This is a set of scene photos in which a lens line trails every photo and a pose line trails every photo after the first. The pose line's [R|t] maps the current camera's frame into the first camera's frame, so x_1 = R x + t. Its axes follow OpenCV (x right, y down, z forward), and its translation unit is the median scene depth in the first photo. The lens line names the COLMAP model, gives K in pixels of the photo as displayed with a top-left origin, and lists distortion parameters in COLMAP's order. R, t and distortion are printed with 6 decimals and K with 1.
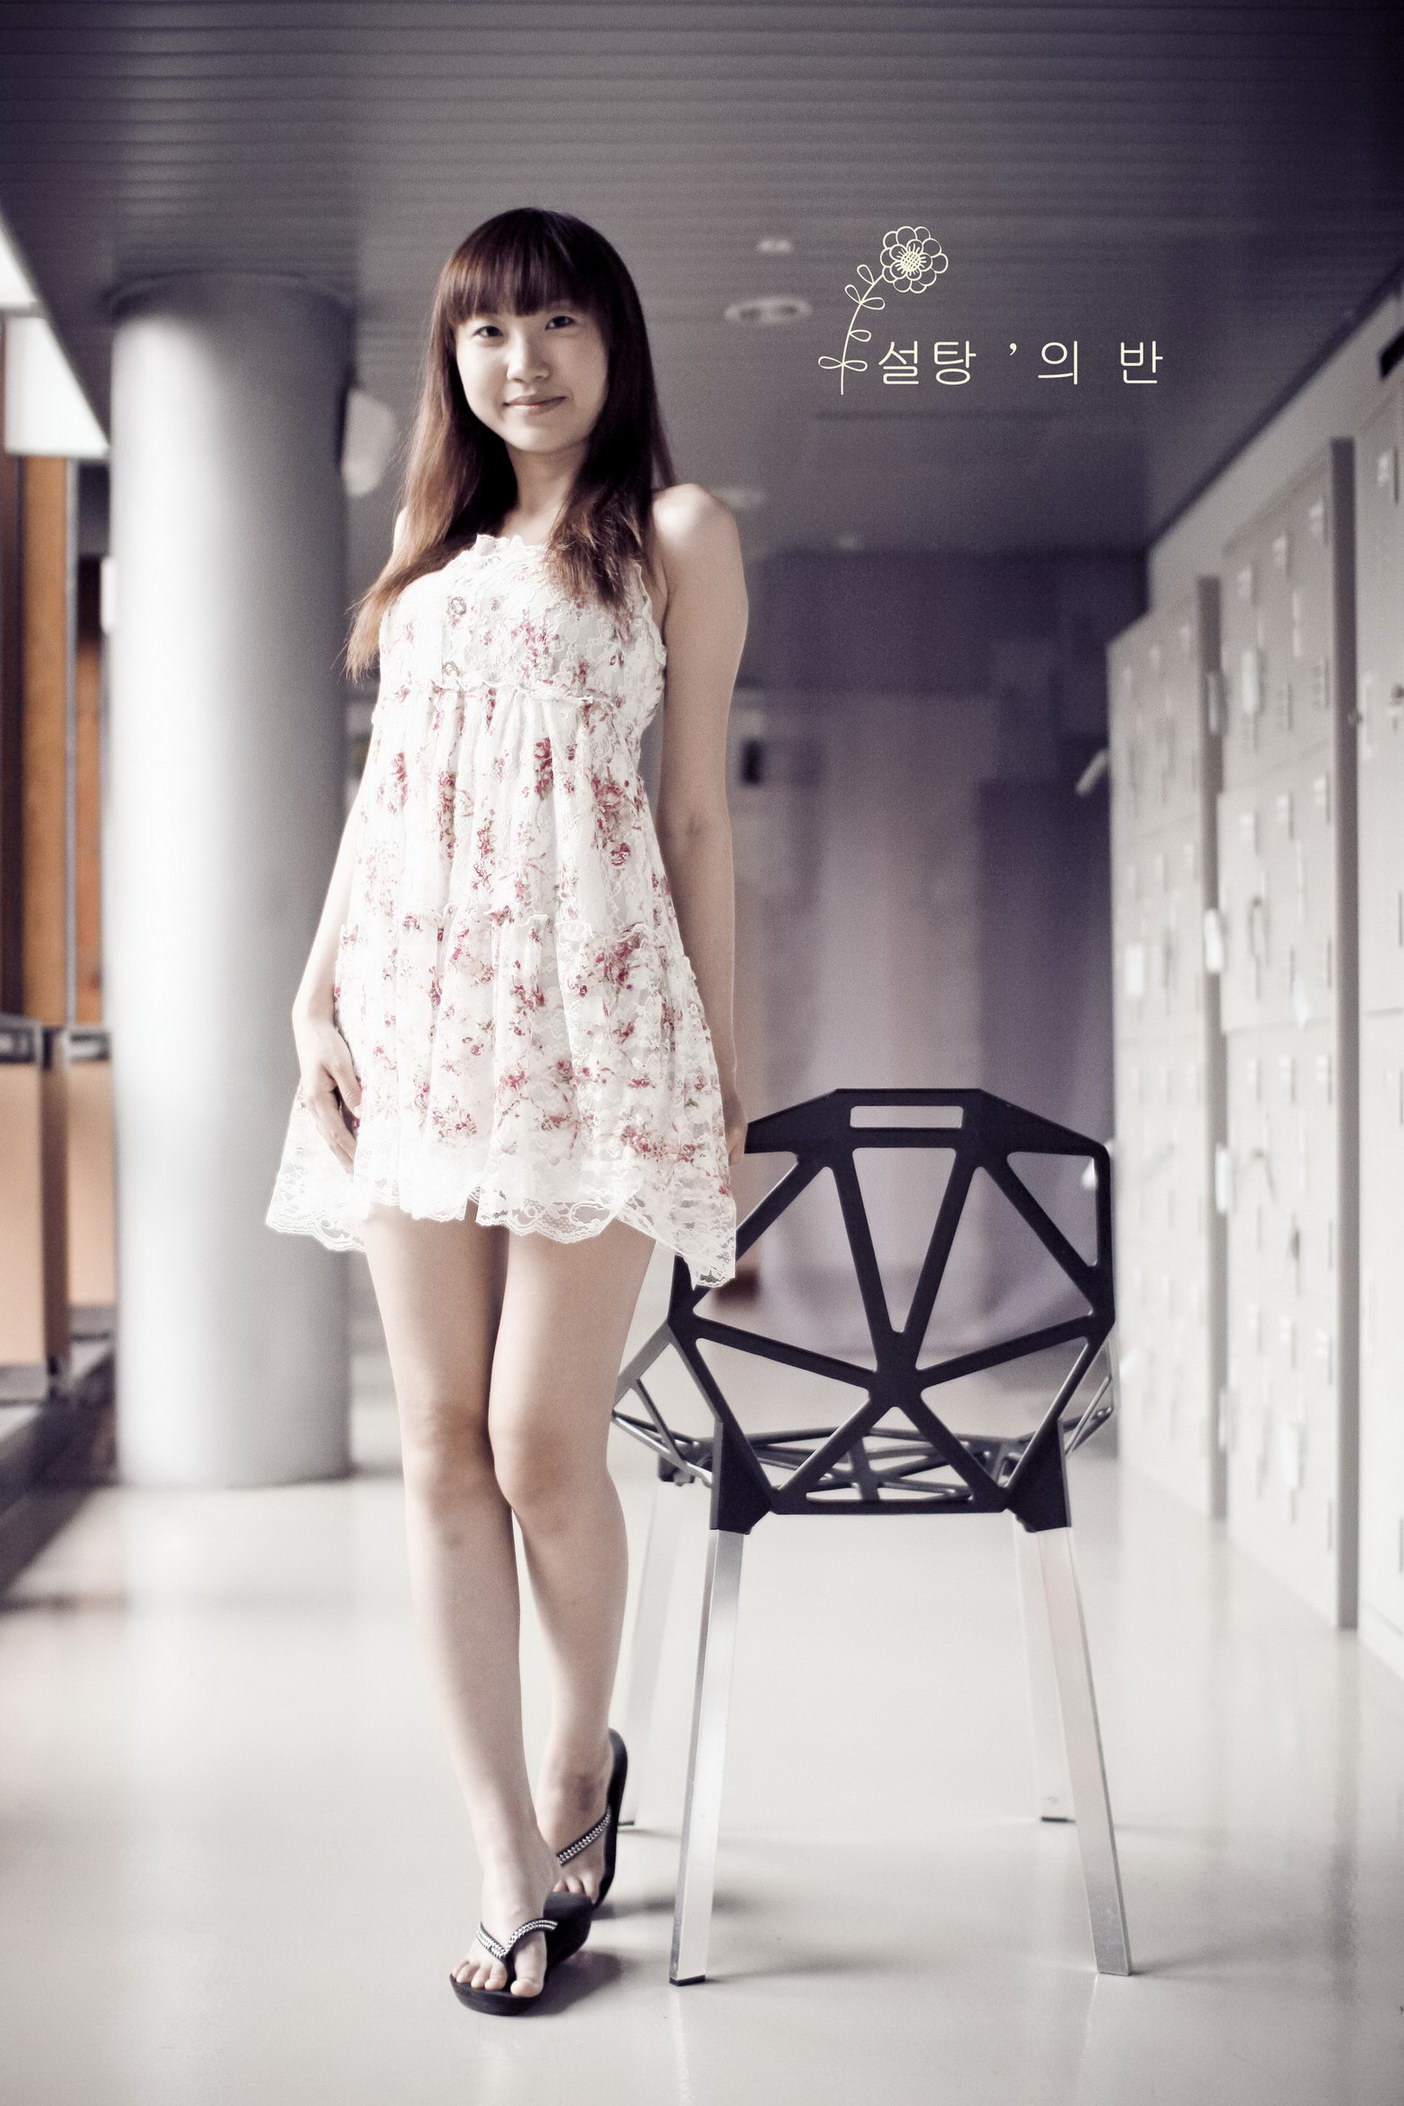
lens RADIAL K [[2964.5, 0, 702.0], [0, 2964.5, 1053.0], [0, 0, 1]] dist [-0.152599, 0.138140]
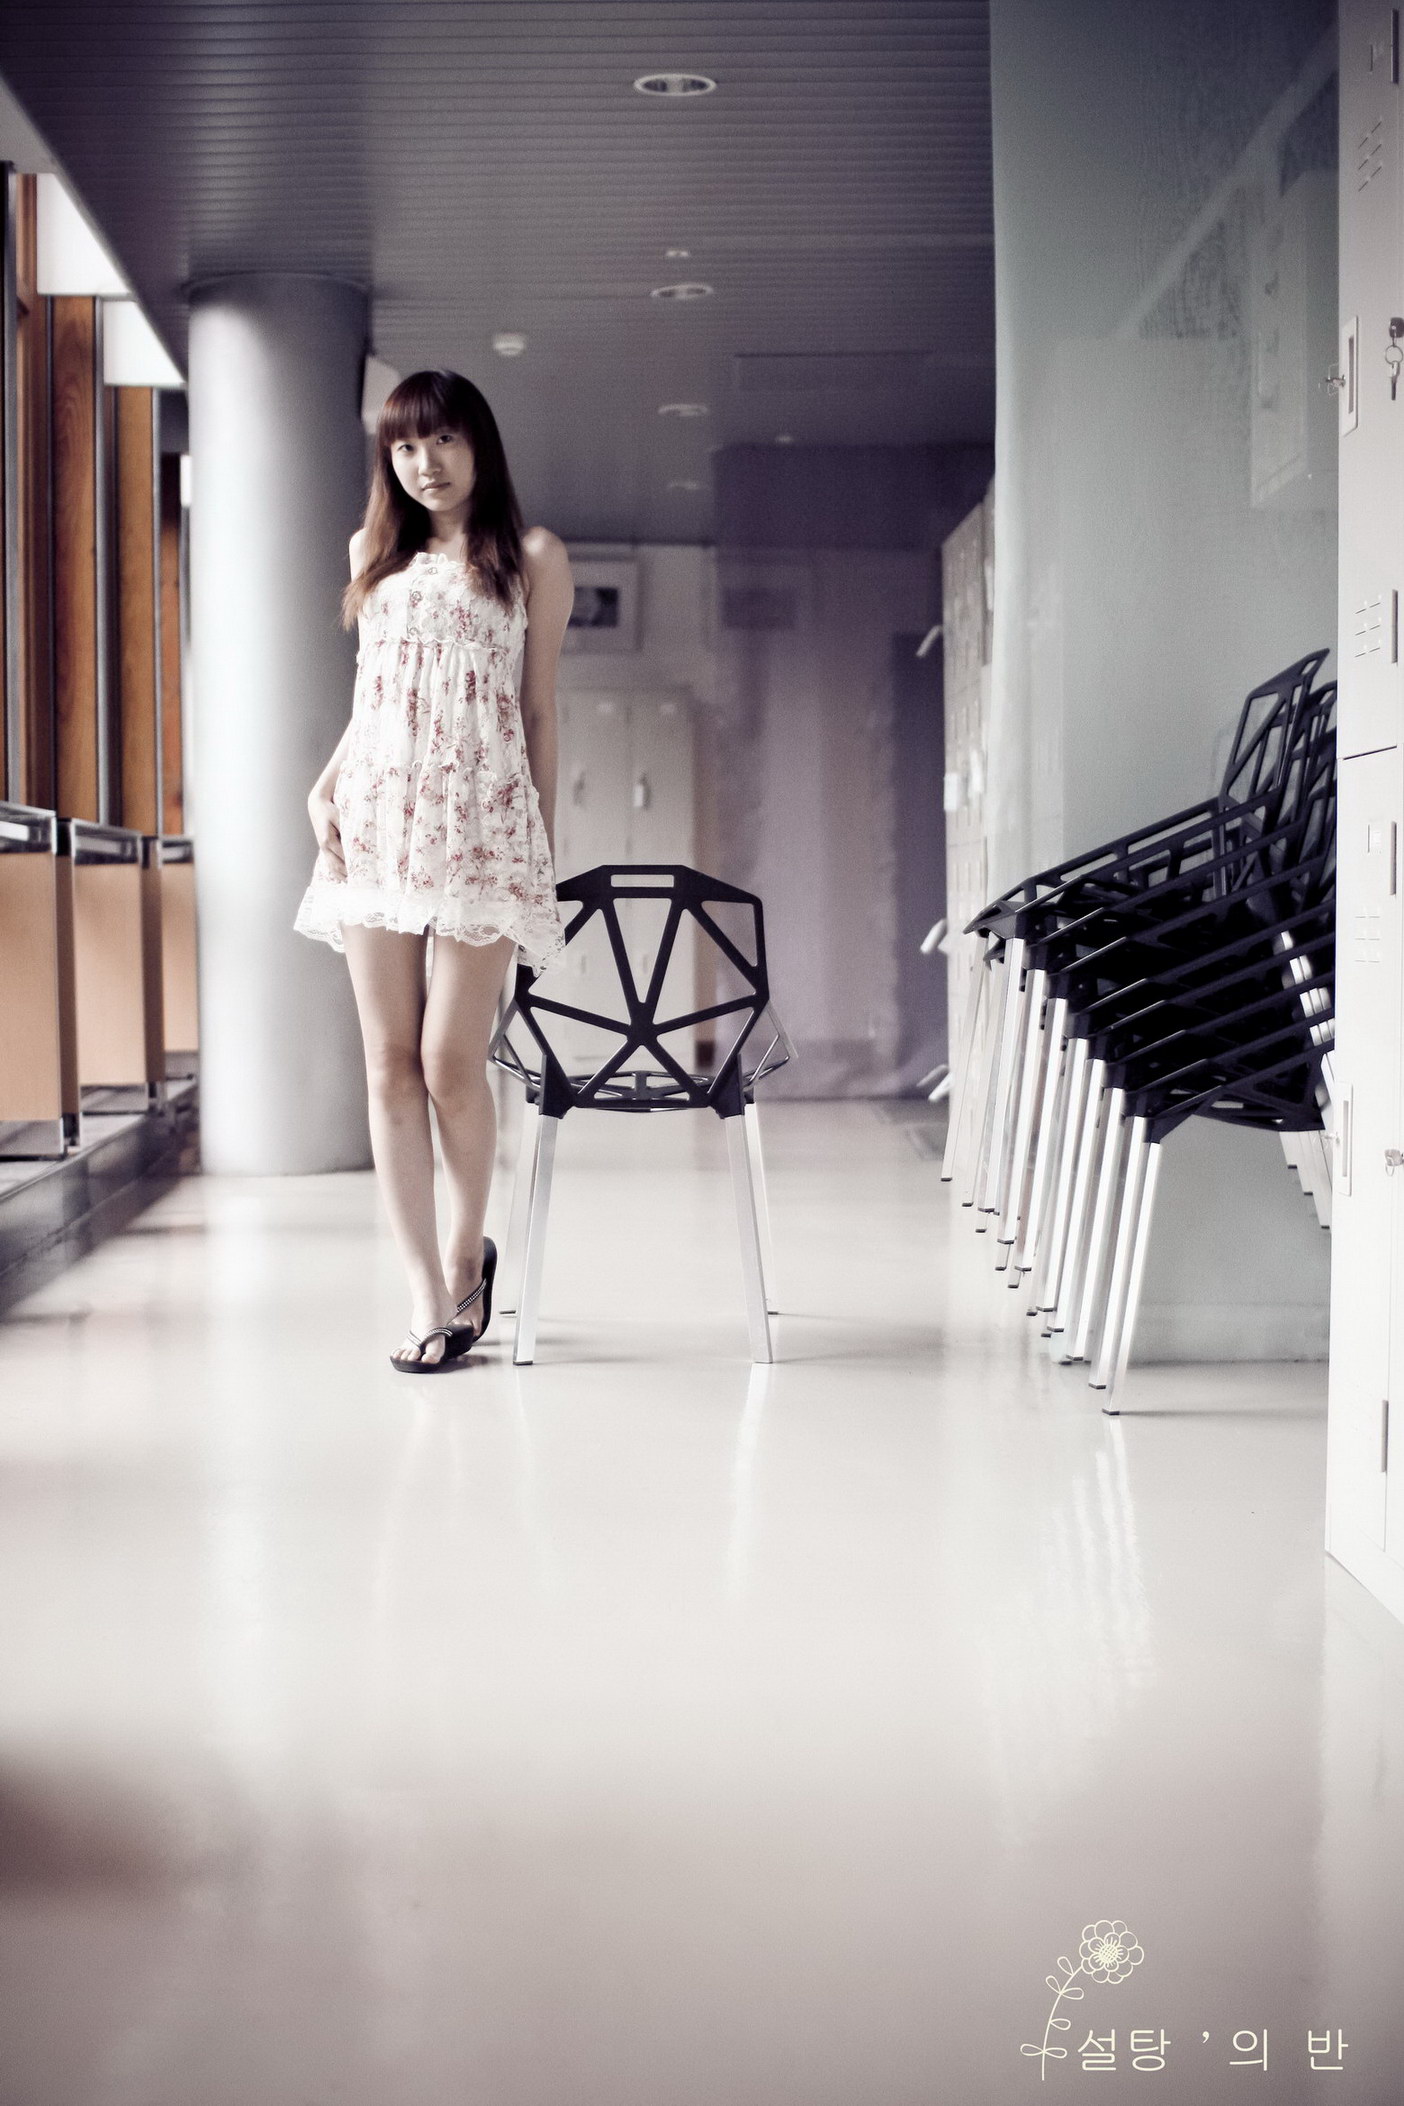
lens RADIAL K [[2964.5, 0, 702.0], [0, 2964.5, 1053.0], [0, 0, 1]] dist [-0.152599, 0.138140]
pose [[0.999709, -0.000390, -0.024103, 0.084938], [0.001924, 0.997972, 0.063627, 0.006535], [0.024029, -0.063655, 0.997683, -0.456104]]
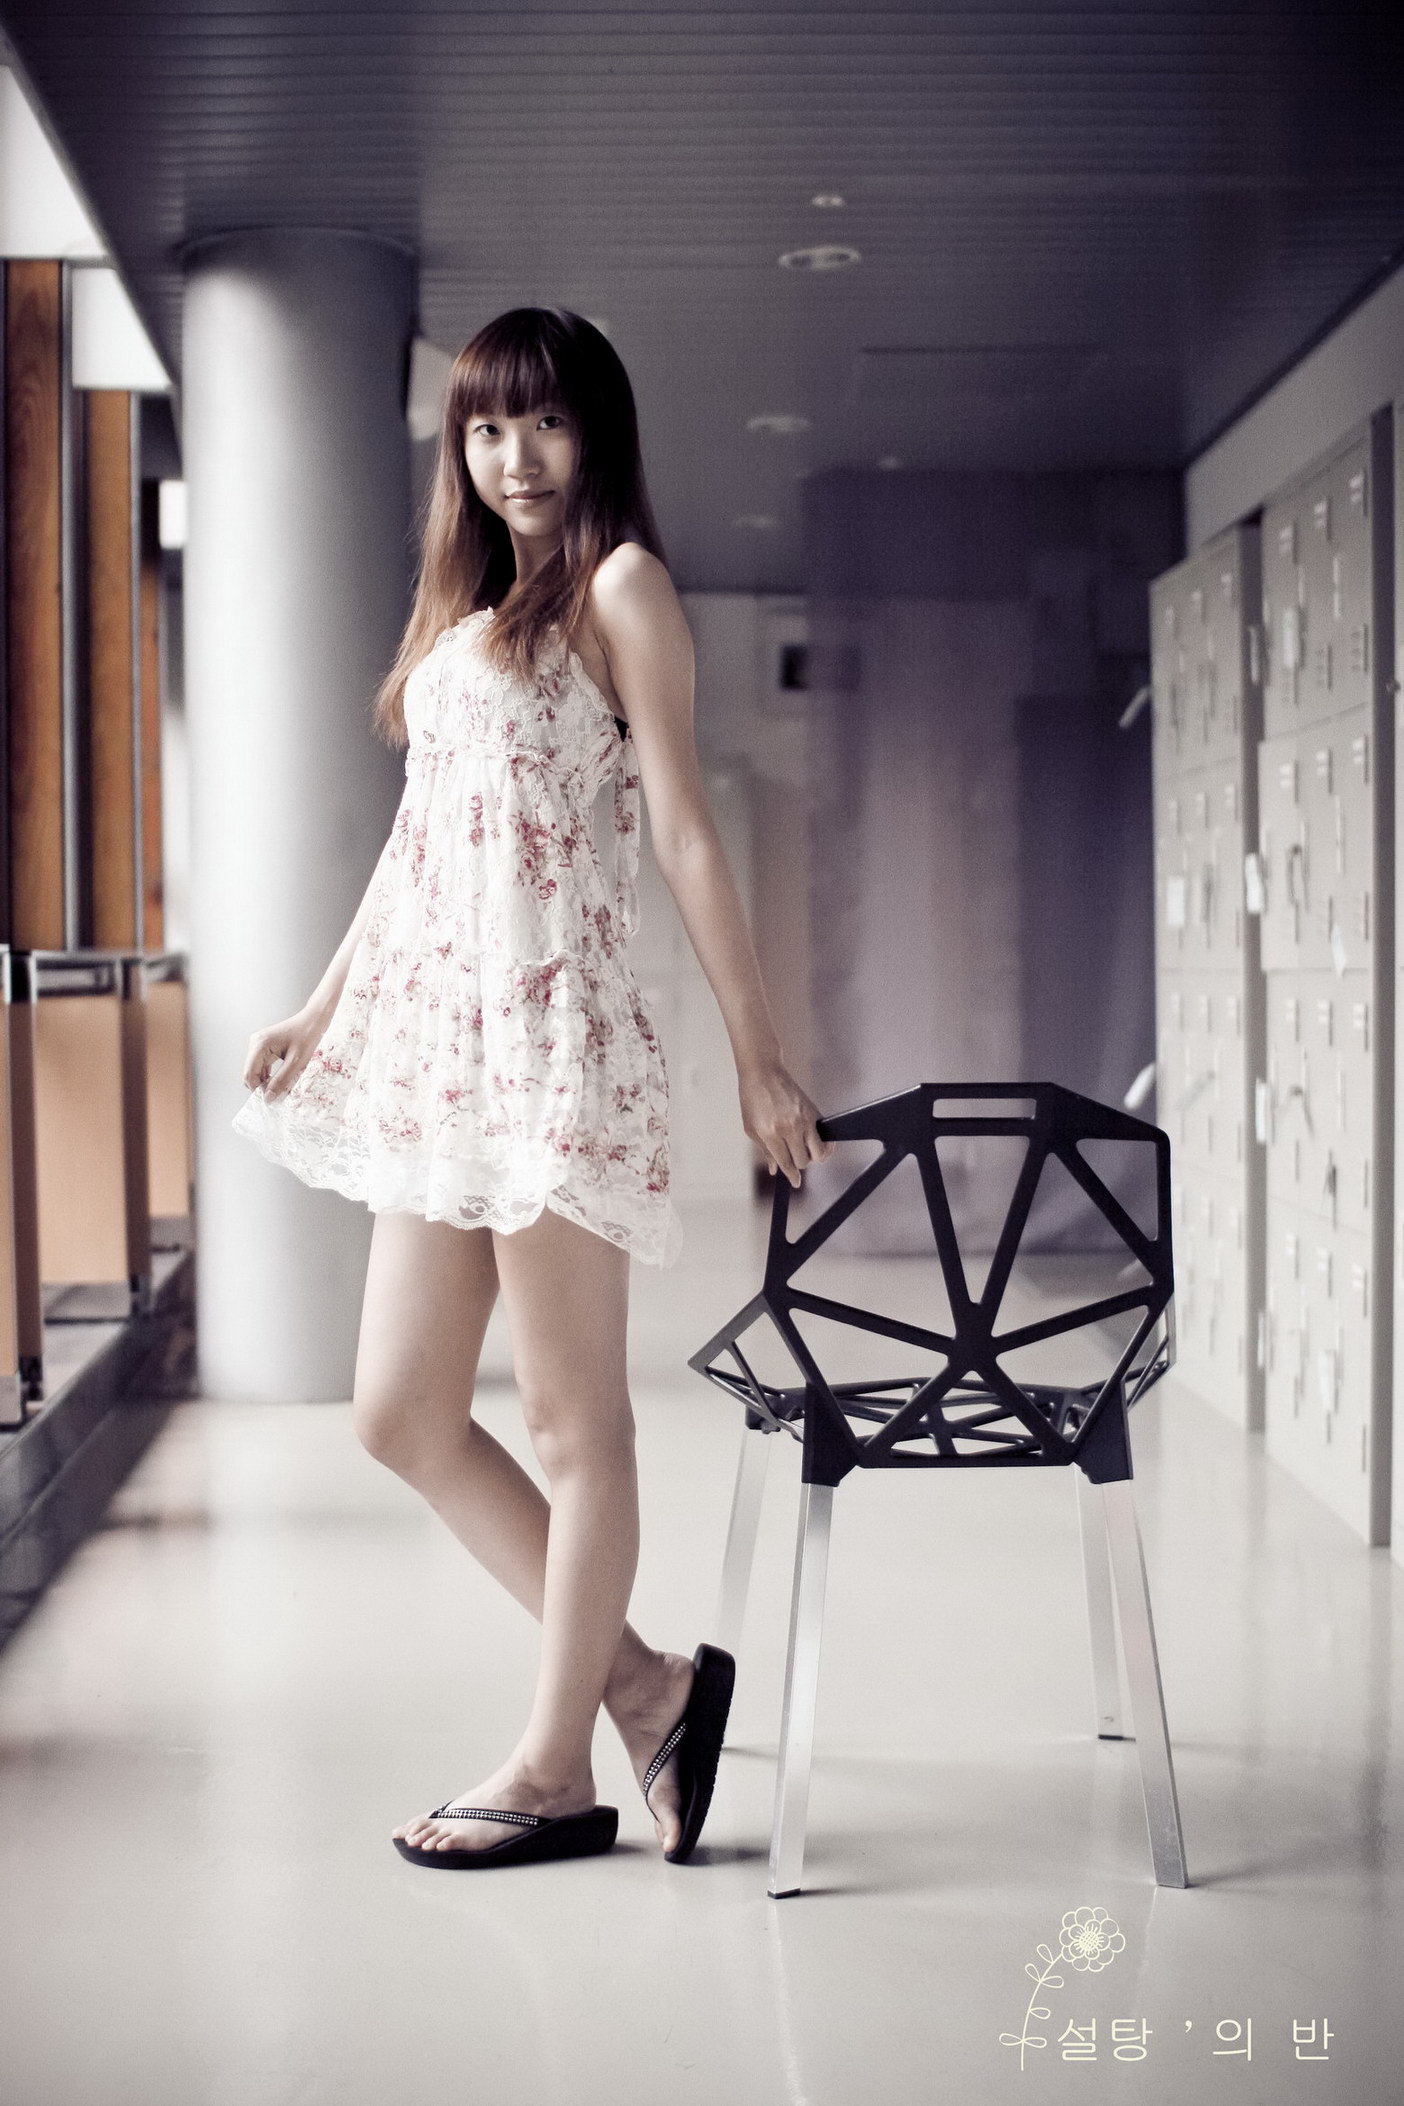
lens RADIAL K [[2964.5, 0, 702.0], [0, 2964.5, 1053.0], [0, 0, 1]] dist [-0.152599, 0.138140]
pose [[0.999961, -0.002844, -0.008338, -0.014621], [0.003204, 0.999054, 0.043368, -0.026485], [0.008207, -0.043393, 0.999024, -0.050119]]
